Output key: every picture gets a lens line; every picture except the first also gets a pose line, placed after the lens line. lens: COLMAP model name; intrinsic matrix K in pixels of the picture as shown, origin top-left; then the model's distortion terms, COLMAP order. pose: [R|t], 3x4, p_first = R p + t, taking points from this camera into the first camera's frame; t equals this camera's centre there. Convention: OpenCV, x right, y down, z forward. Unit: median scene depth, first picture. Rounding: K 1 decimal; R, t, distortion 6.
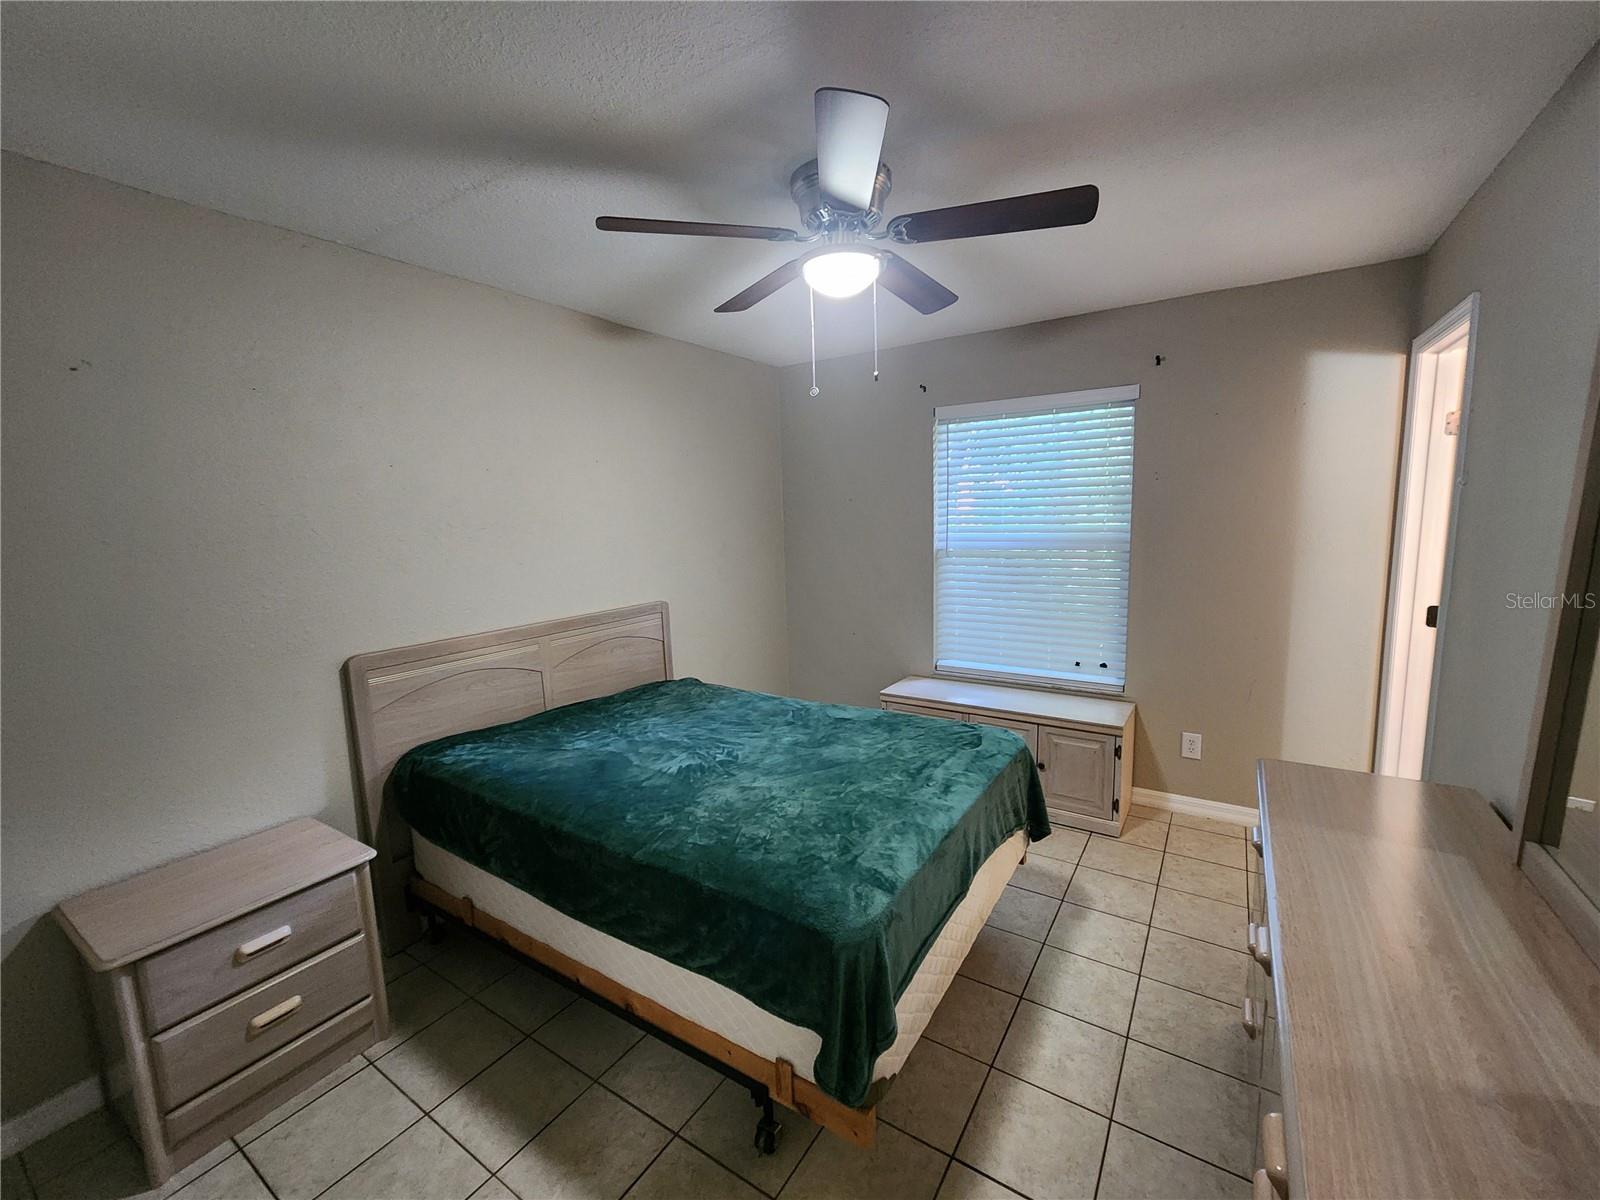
lens RADIAL K [[656.2, 0, 799.7], [0, 656.2, 602.3], [0, 0, 1]] dist [-0.003482, 0.001403]
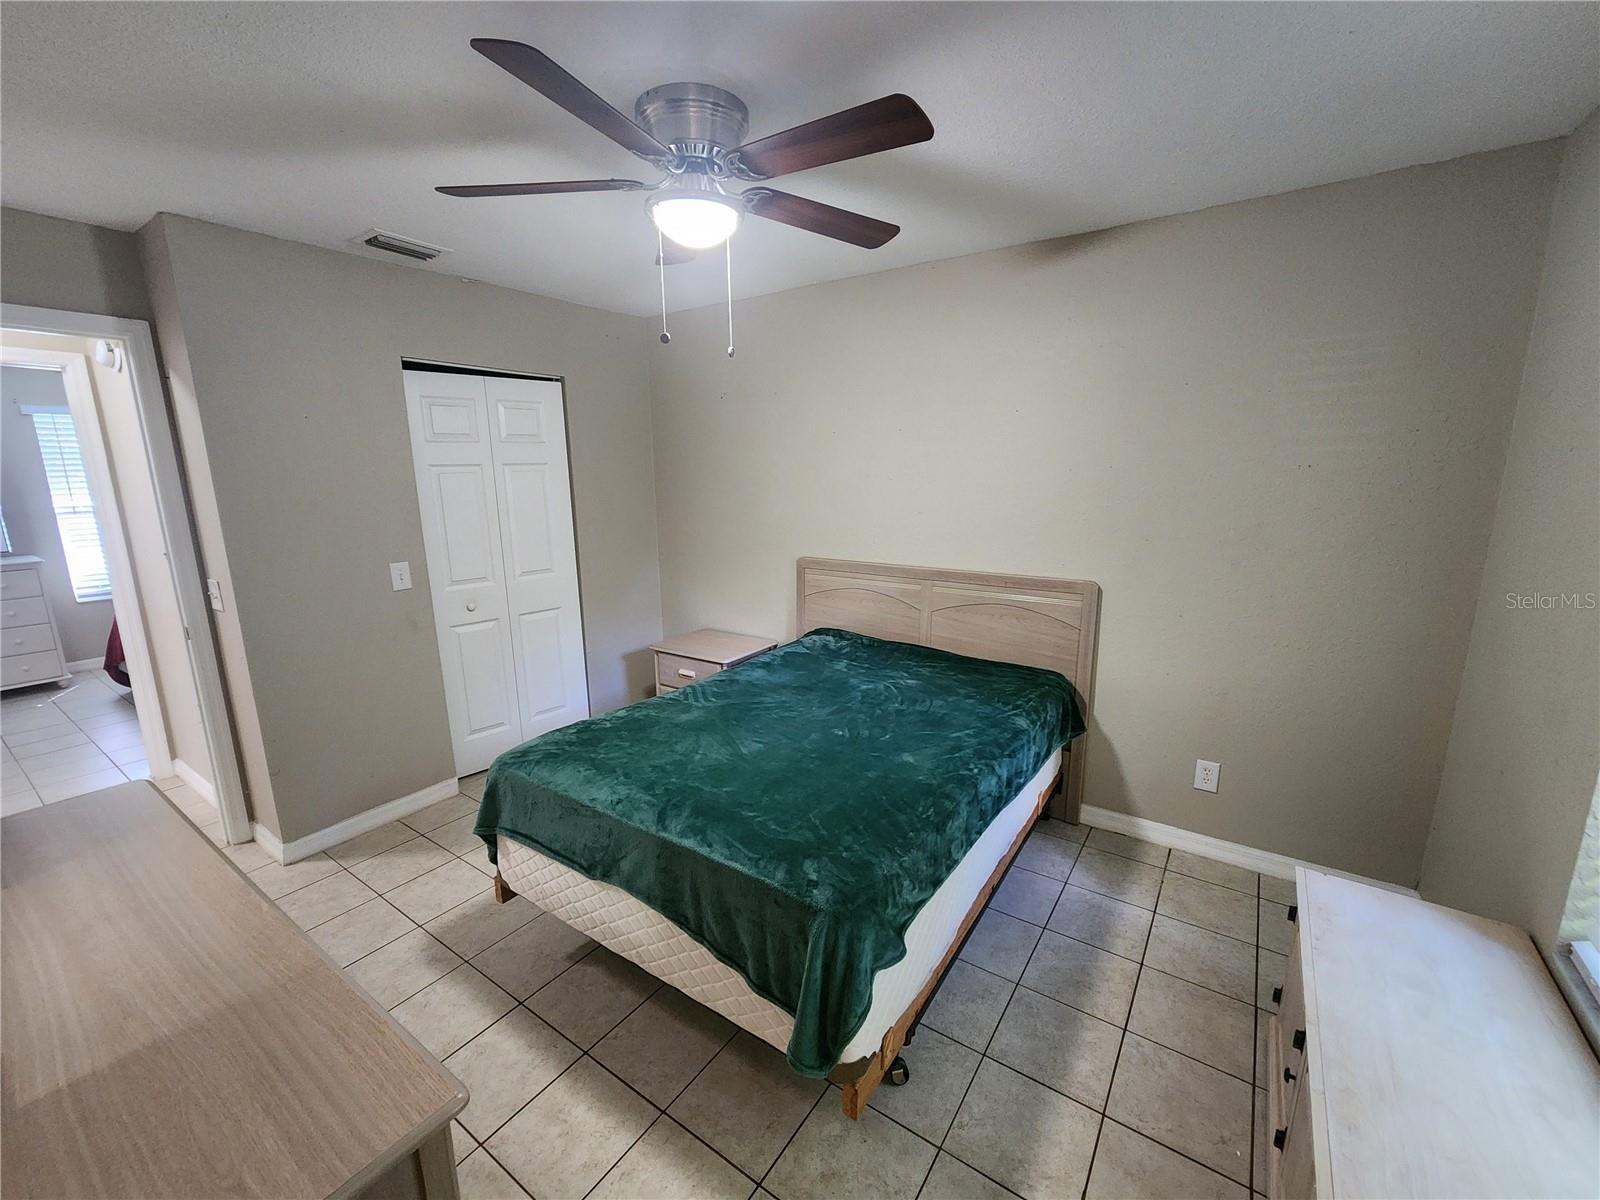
lens RADIAL K [[656.2, 0, 799.7], [0, 656.2, 601.1], [0, 0, 1]] dist [-0.003482, 0.001403]
pose [[-0.019001, 0.232610, -0.972384, 0.728229], [-0.129305, 0.963821, 0.233089, -0.150638], [0.991423, 0.130163, 0.011764, 0.812577]]
